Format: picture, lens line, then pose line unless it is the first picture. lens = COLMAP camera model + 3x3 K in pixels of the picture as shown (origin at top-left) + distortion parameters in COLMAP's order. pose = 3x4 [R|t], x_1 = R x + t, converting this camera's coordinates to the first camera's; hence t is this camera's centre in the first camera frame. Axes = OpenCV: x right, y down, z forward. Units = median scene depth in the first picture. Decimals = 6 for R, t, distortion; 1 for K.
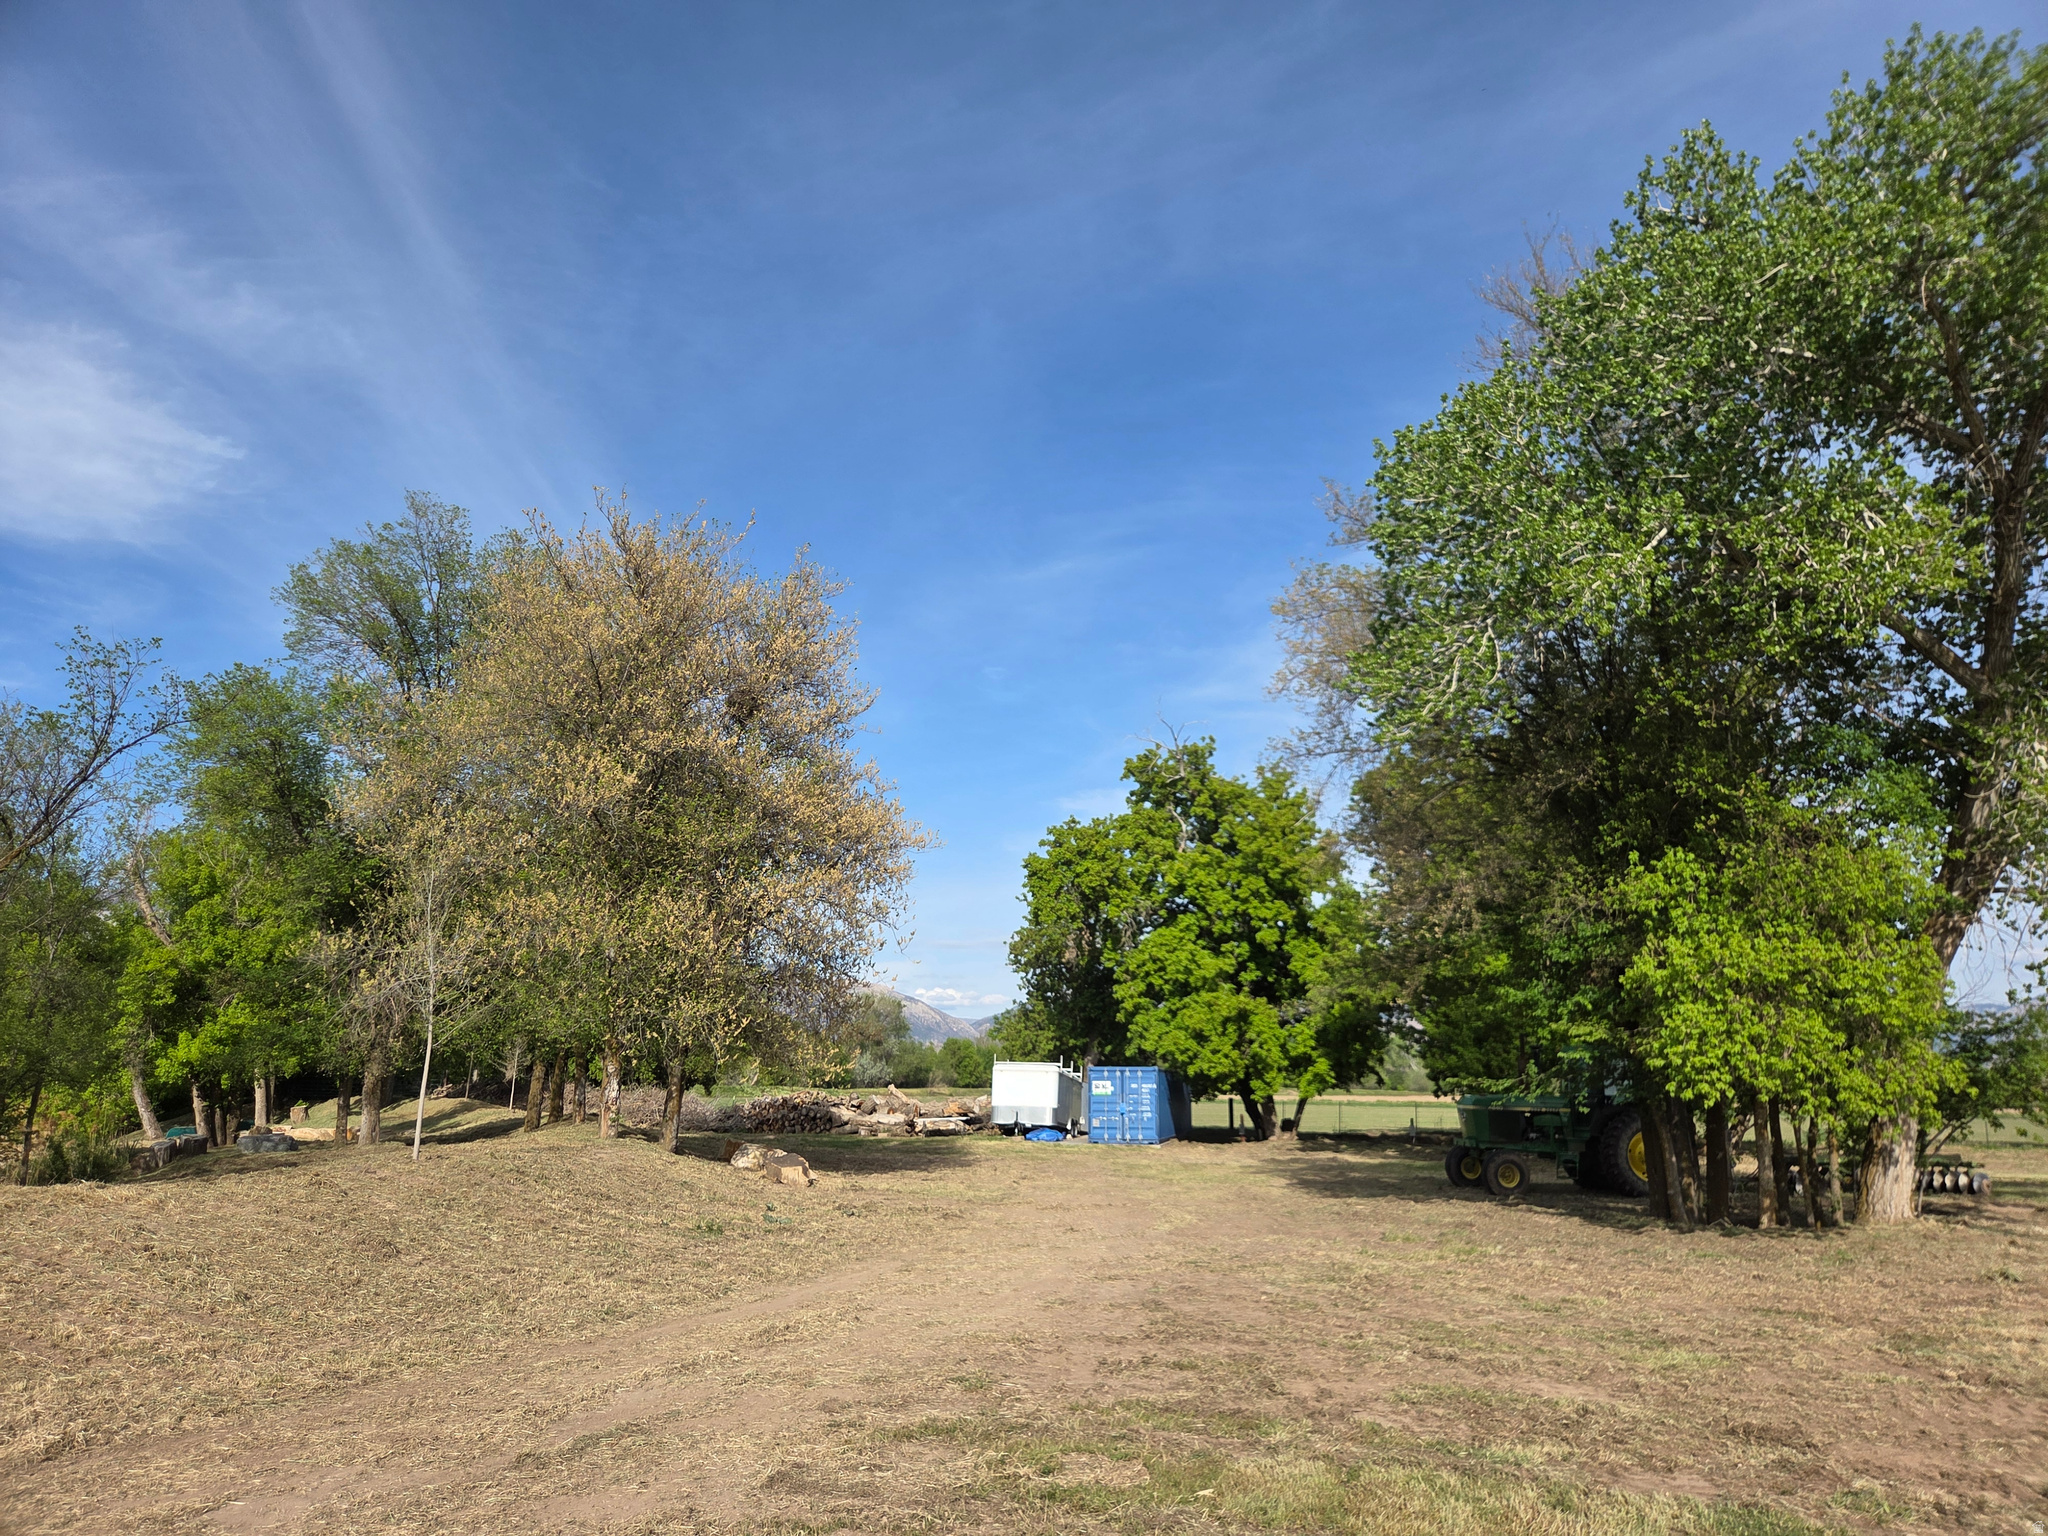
lens RADIAL K [[1348.9, 0, 1024.0], [0, 1348.9, 768.0], [0, 0, 1]] dist [0.041679, -0.000657]
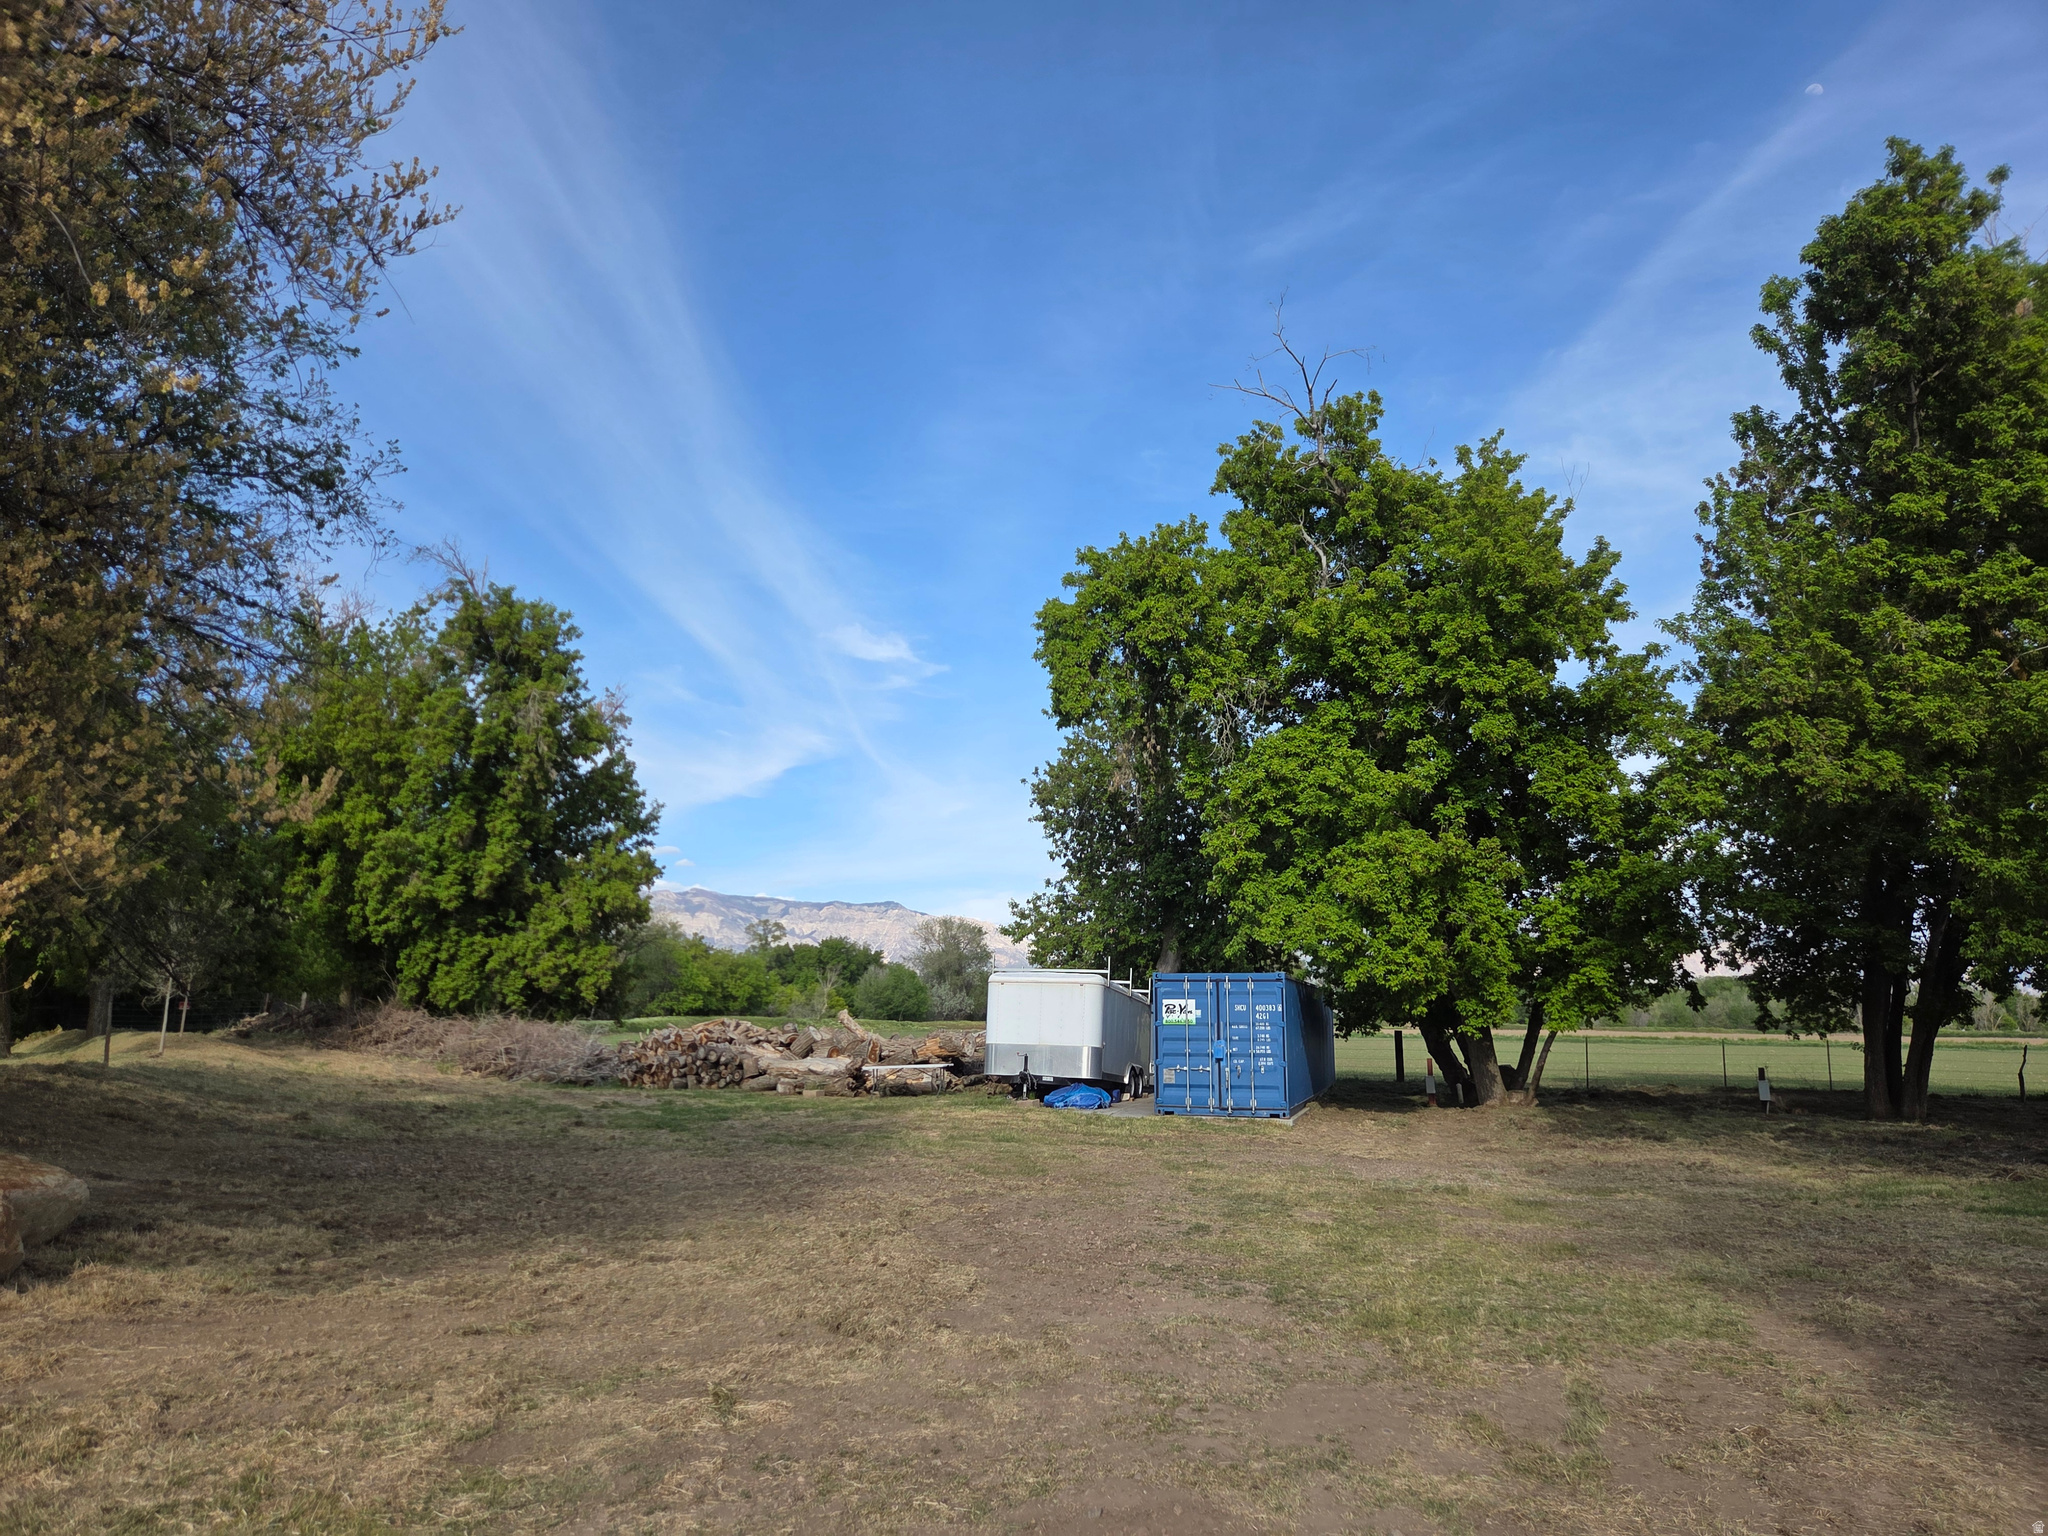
lens RADIAL K [[1369.1, 0, 1012.1], [0, 1369.1, 776.4], [0, 0, 1]] dist [0.054969, -0.003364]
pose [[0.996727, -0.016358, -0.079175, 0.034302], [0.020757, 0.998267, 0.055058, 0.106773], [0.078137, -0.056521, 0.995339, 0.436955]]
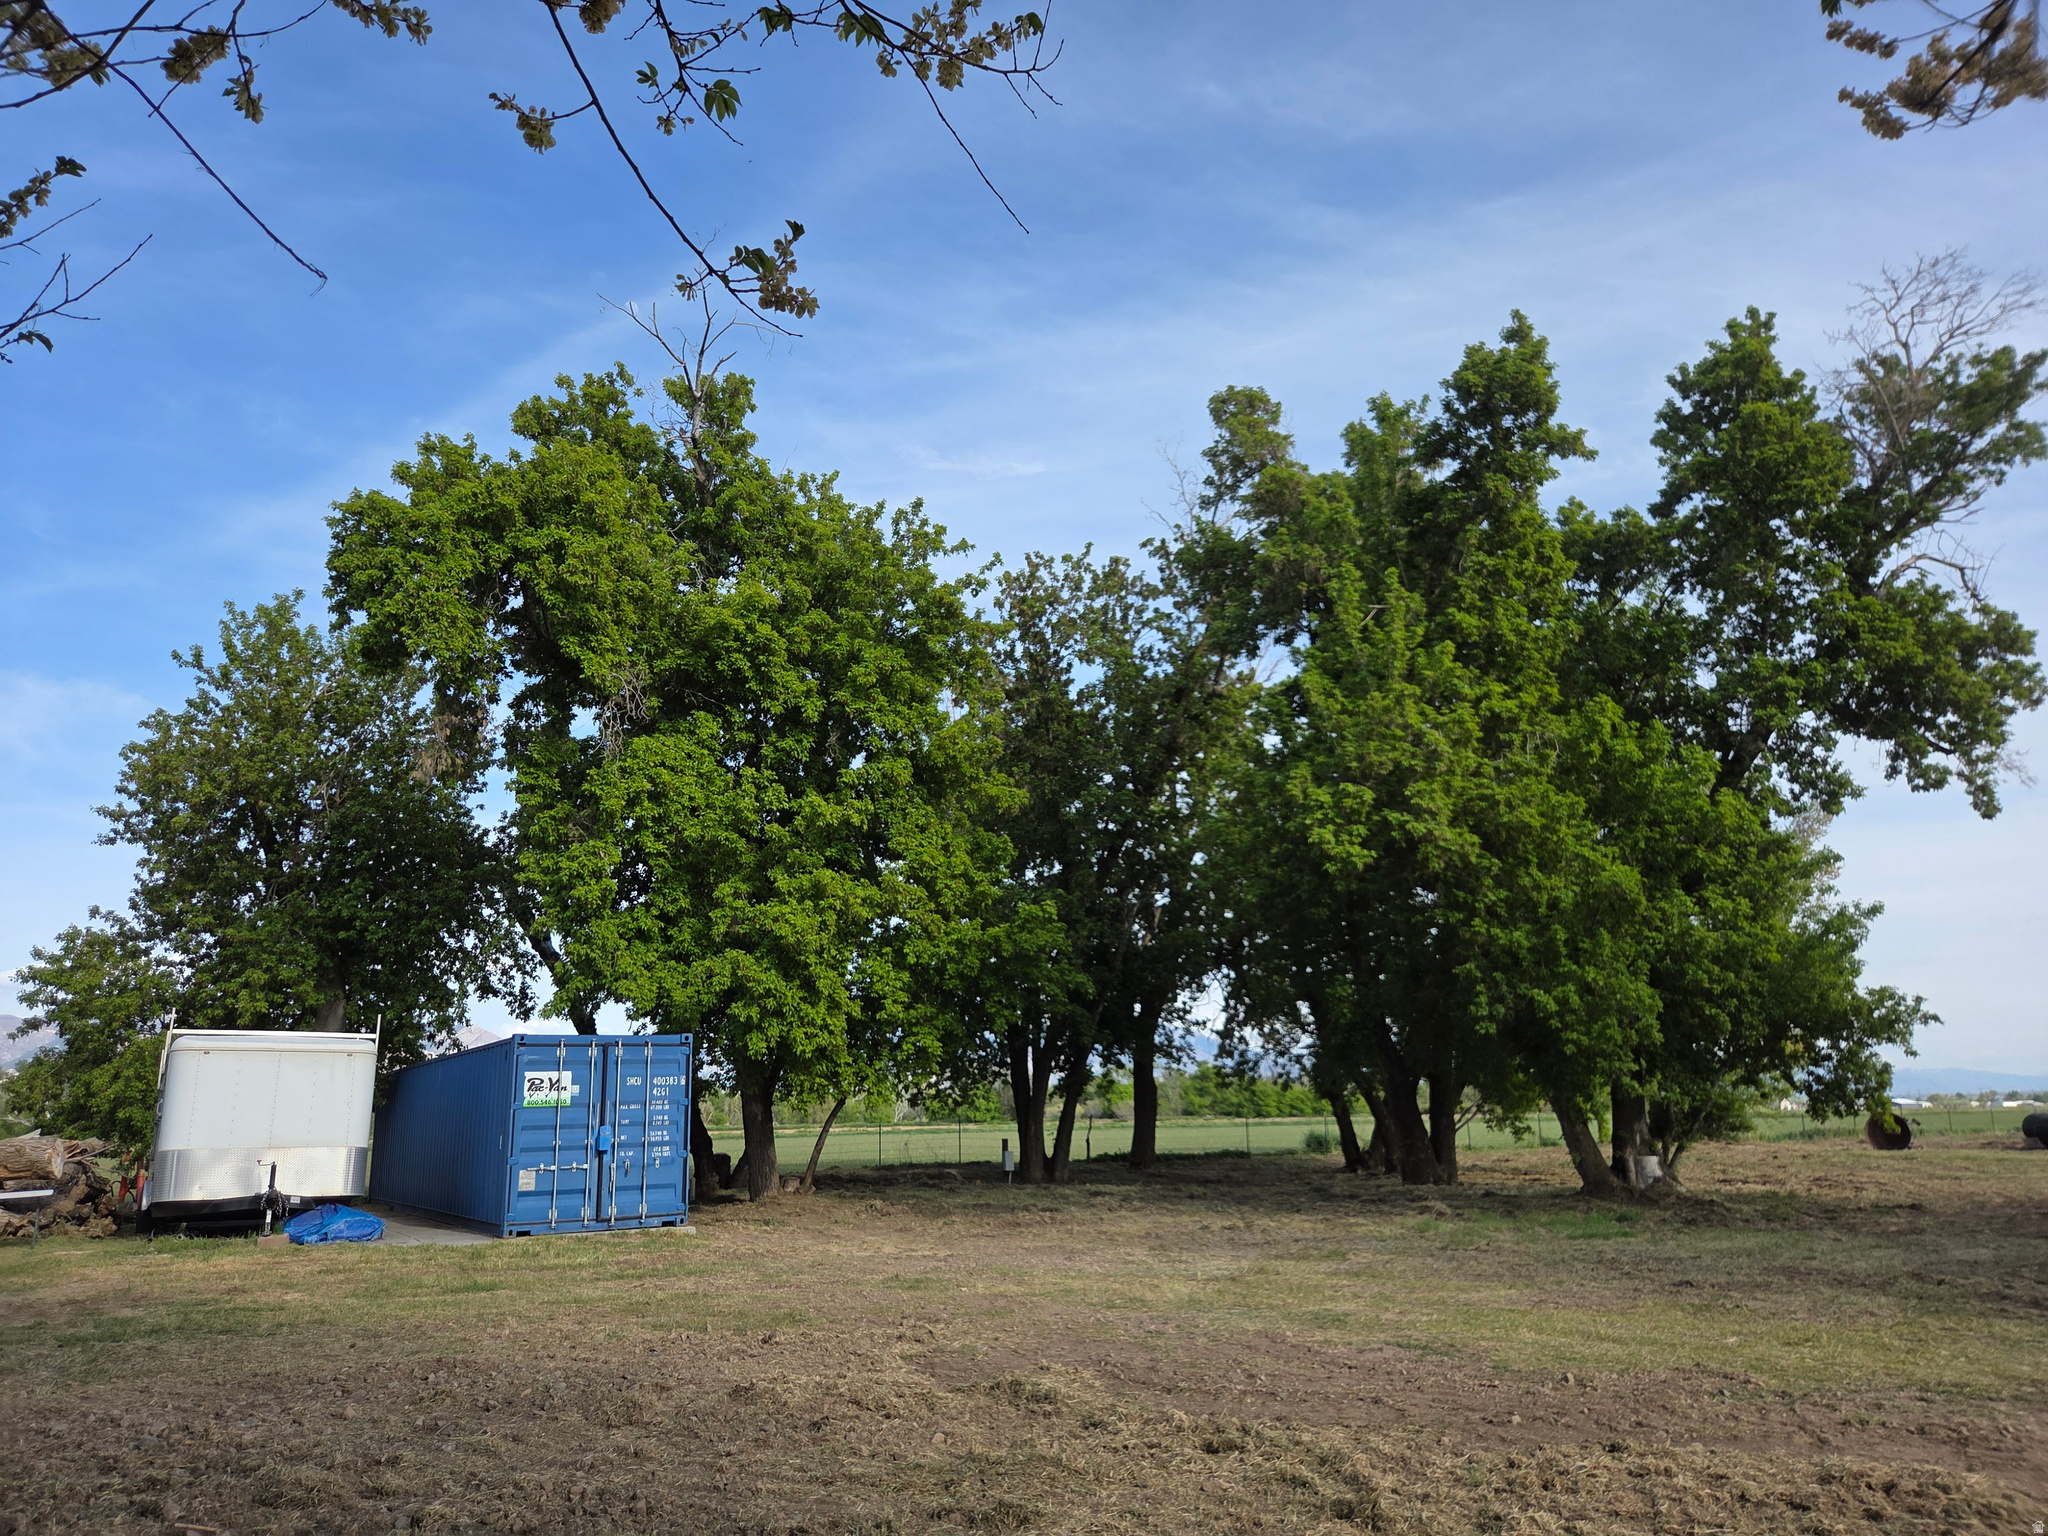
lens RADIAL K [[1369.1, 0, 1012.1], [0, 1369.1, 776.4], [0, 0, 1]] dist [0.054969, -0.003364]
pose [[0.726182, 0.139977, 0.673102, -0.118020], [-0.131587, 0.989252, -0.063759, 0.147917], [-0.674793, -0.042271, 0.736796, 0.590990]]
